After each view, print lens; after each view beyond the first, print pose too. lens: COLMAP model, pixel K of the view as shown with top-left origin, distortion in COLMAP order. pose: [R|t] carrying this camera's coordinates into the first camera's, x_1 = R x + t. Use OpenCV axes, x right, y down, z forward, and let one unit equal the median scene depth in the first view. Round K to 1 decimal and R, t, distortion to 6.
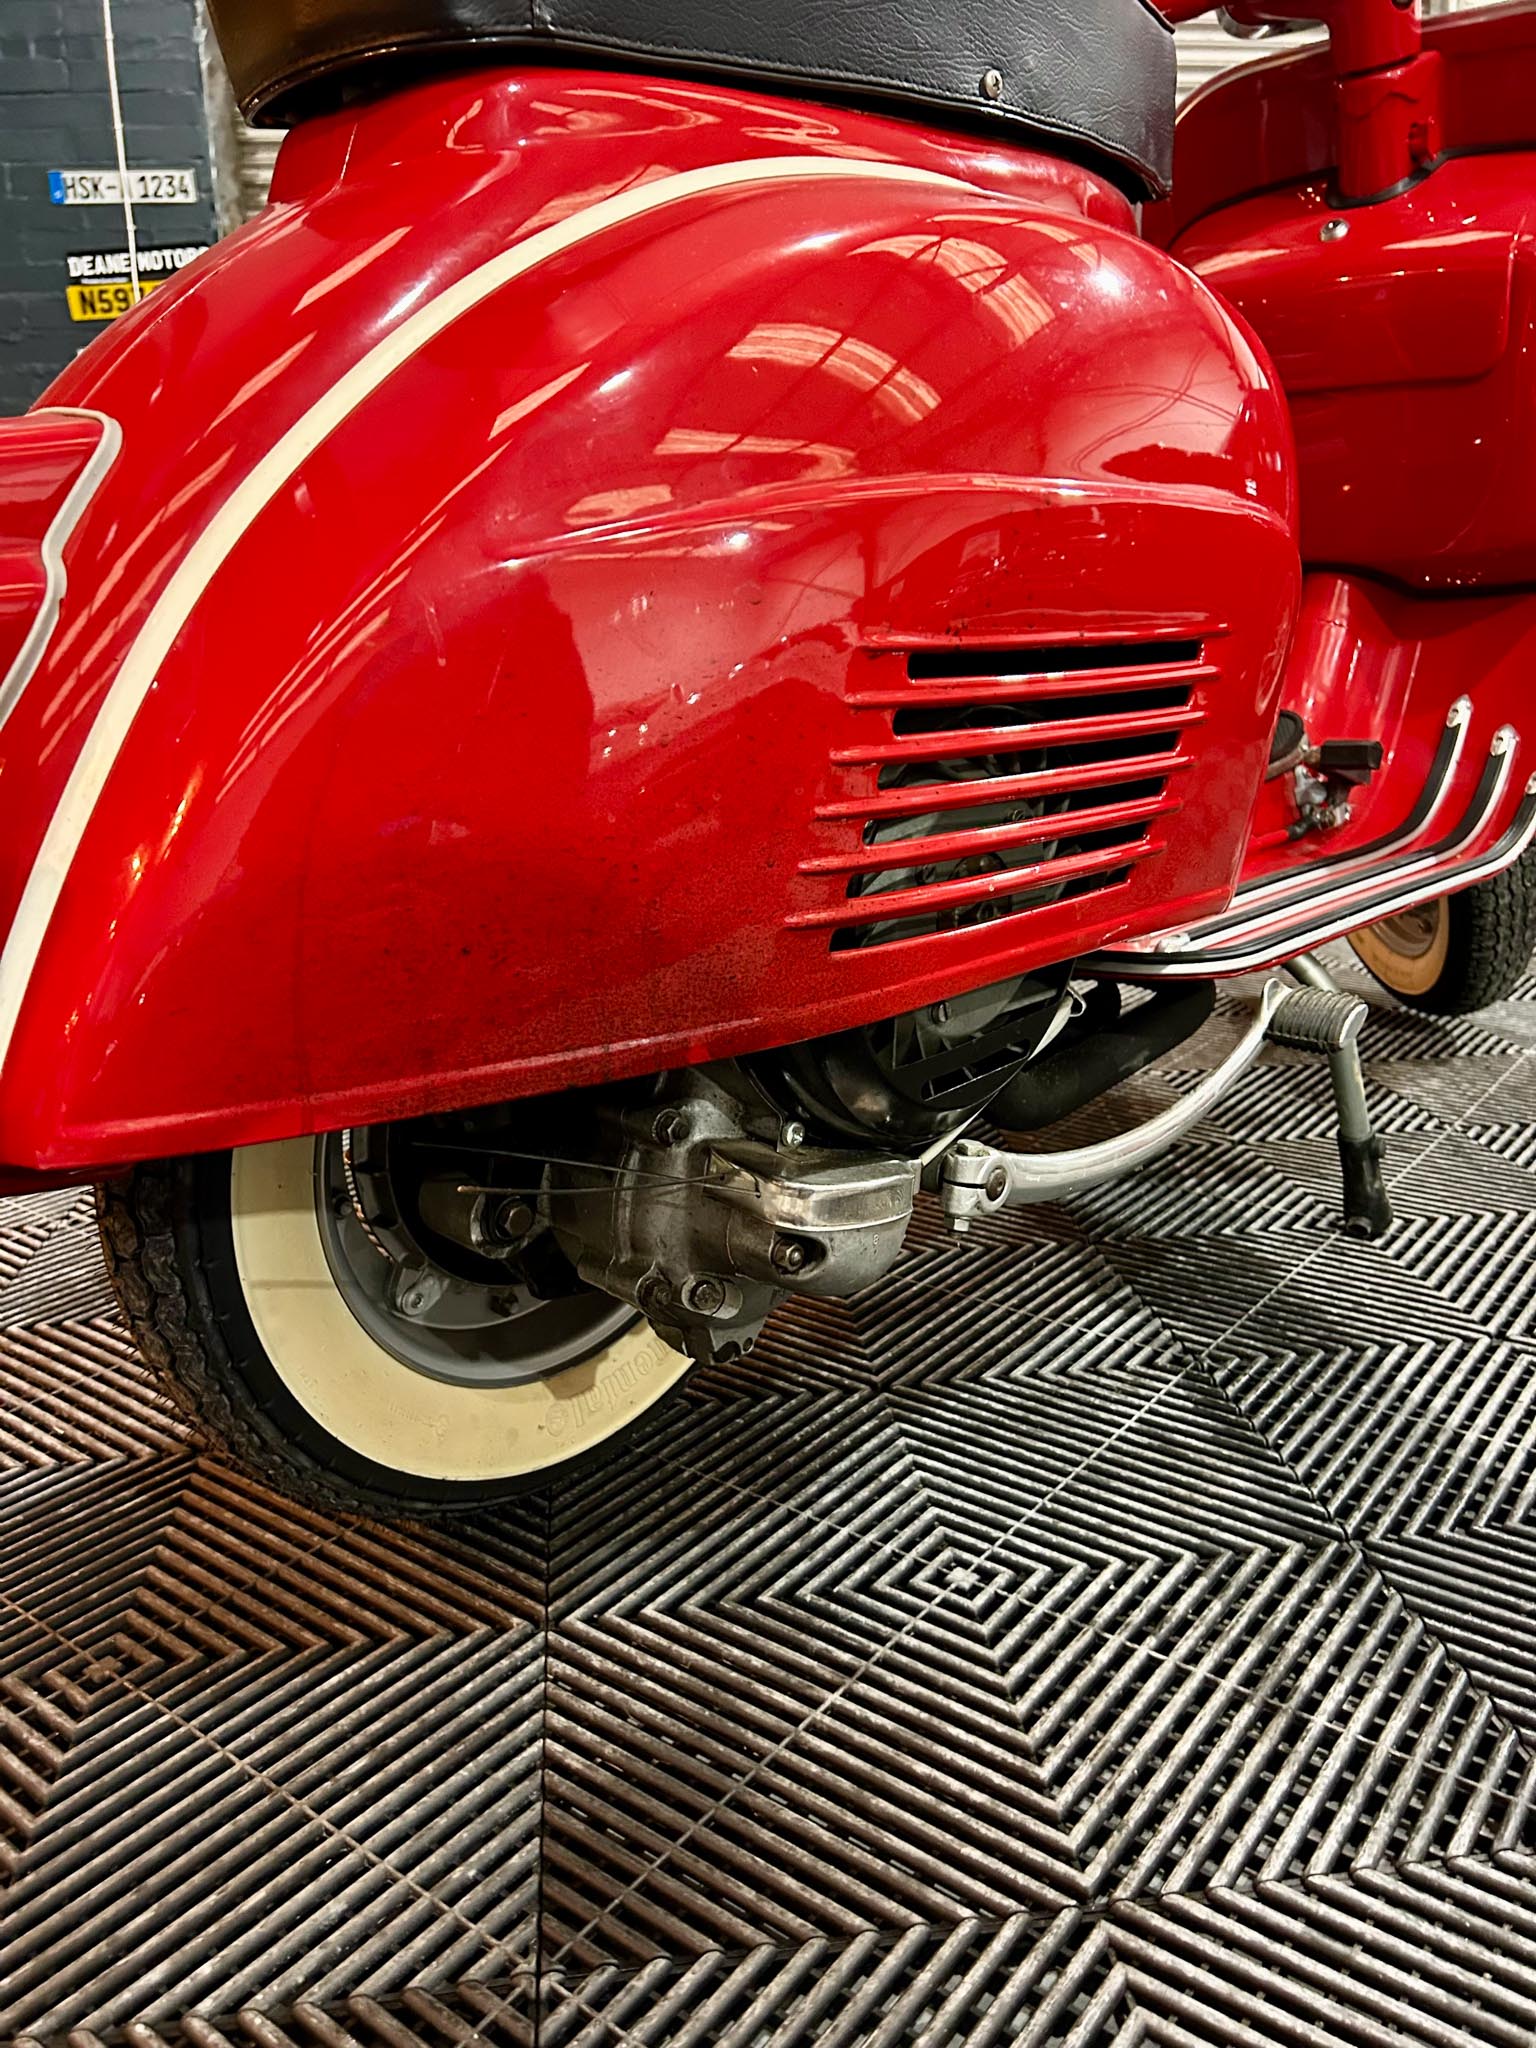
lens RADIAL K [[1559.2, 0, 785.0], [0, 1559.2, 1046.1], [0, 0, 1]] dist [0.054726, -0.062005]
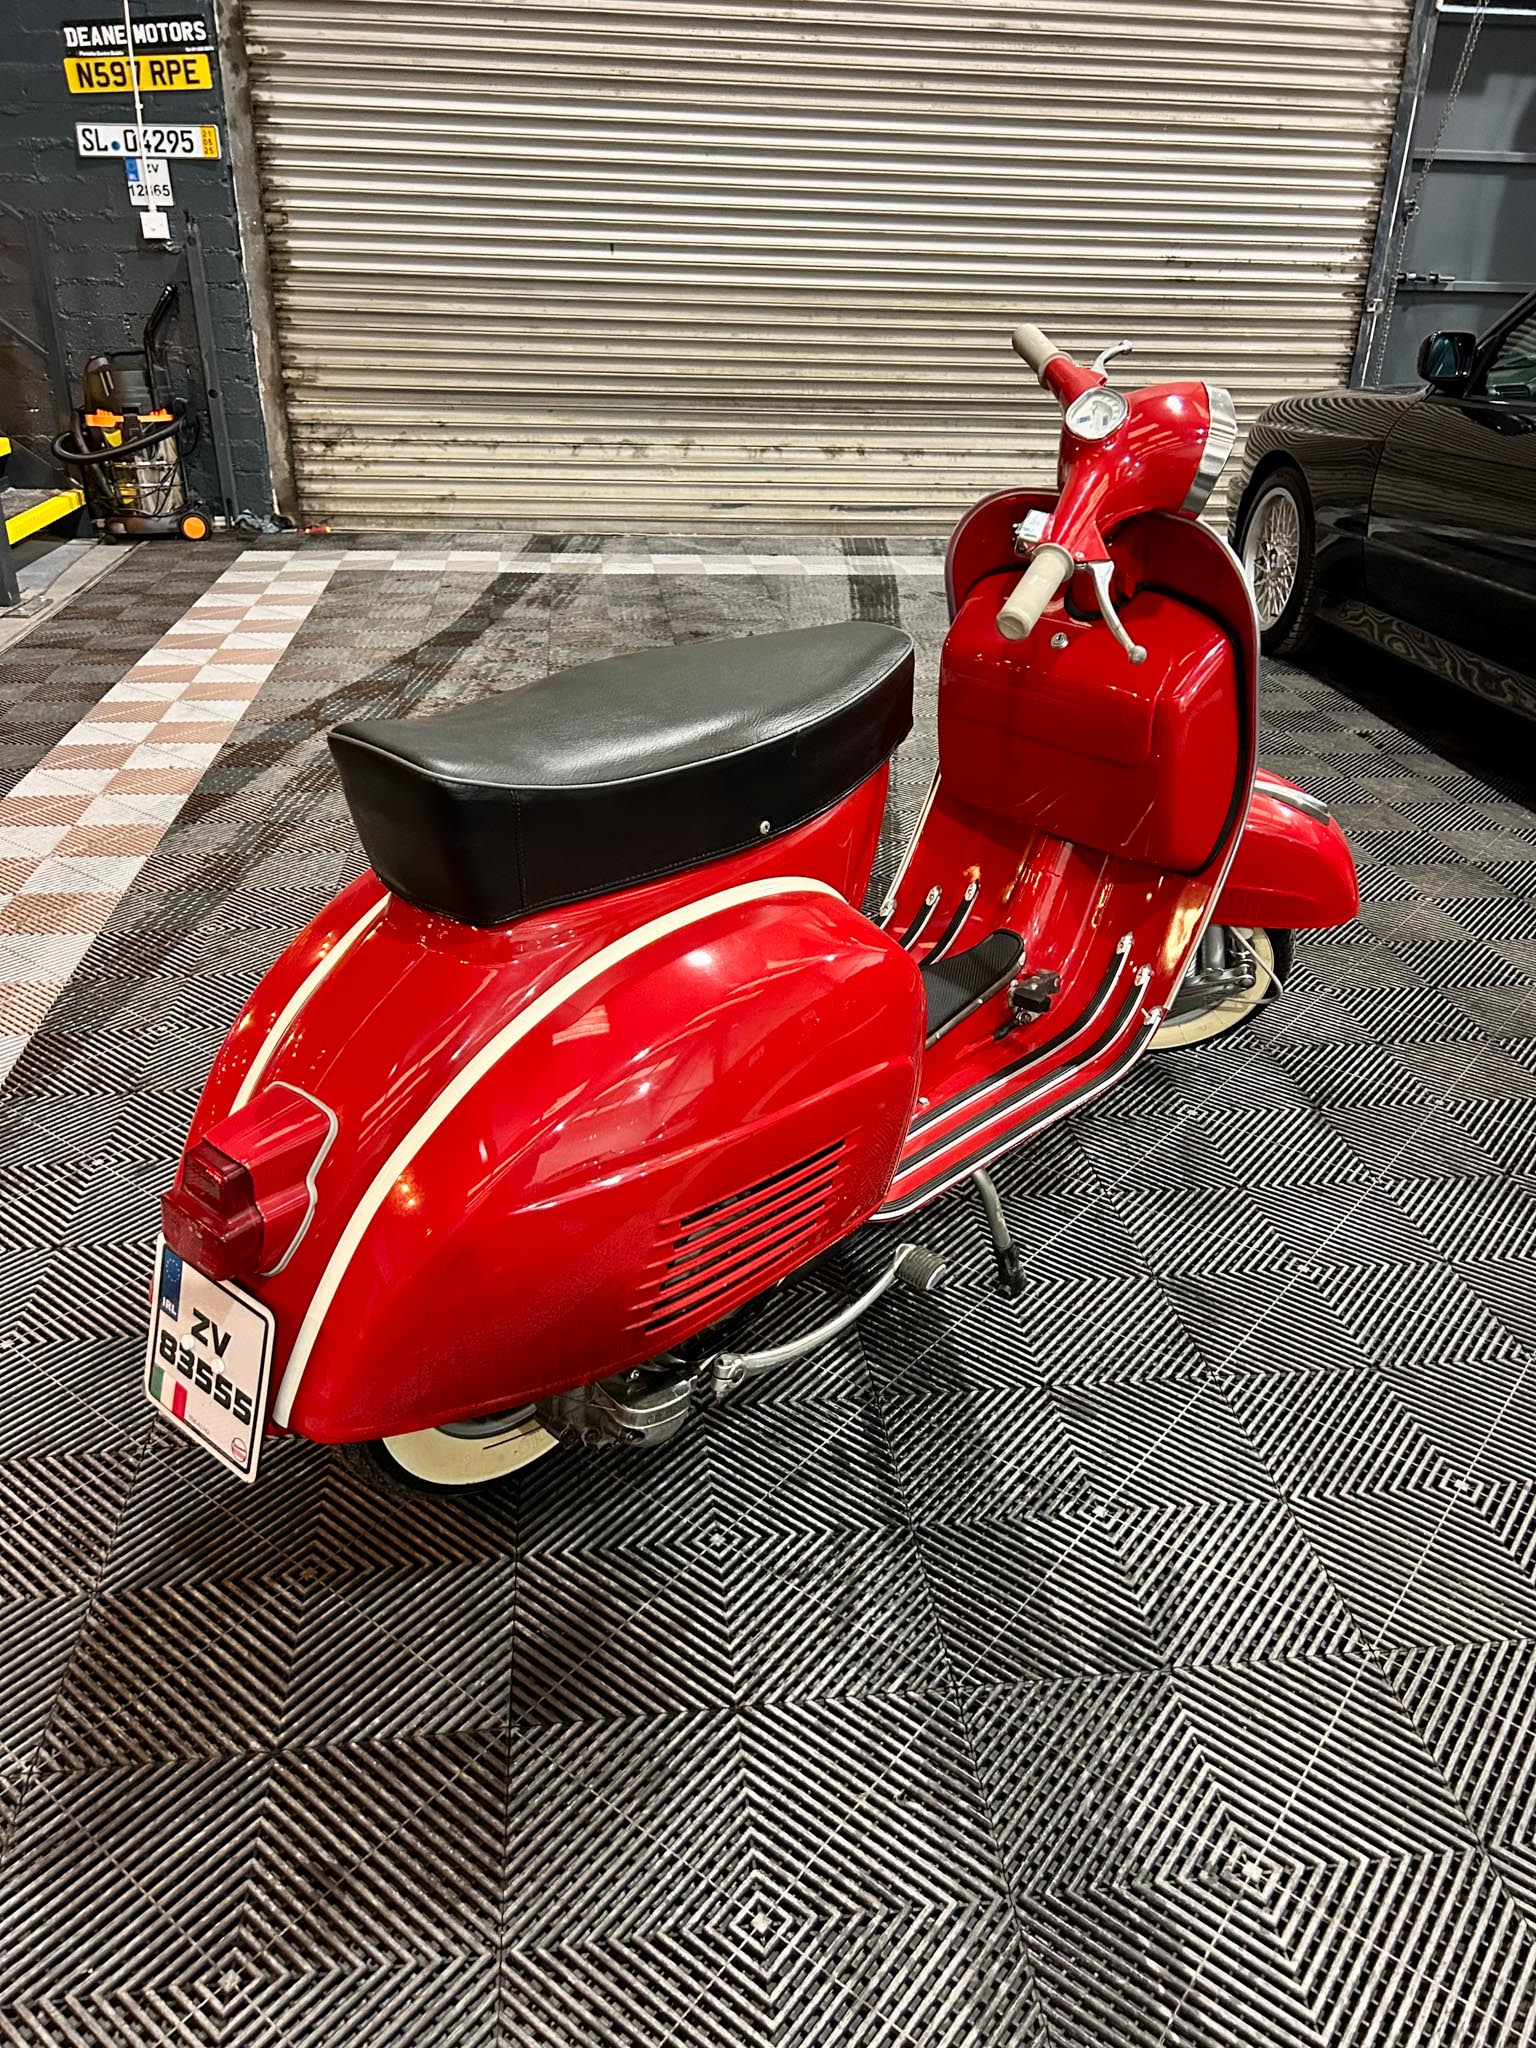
lens RADIAL K [[1559.2, 0, 785.0], [0, 1559.2, 1046.1], [0, 0, 1]] dist [0.054726, -0.062005]
pose [[0.998666, 0.048581, 0.017524, 0.134125], [-0.051174, 0.976571, 0.209022, -0.736452], [-0.006959, -0.209640, 0.977754, -0.889106]]
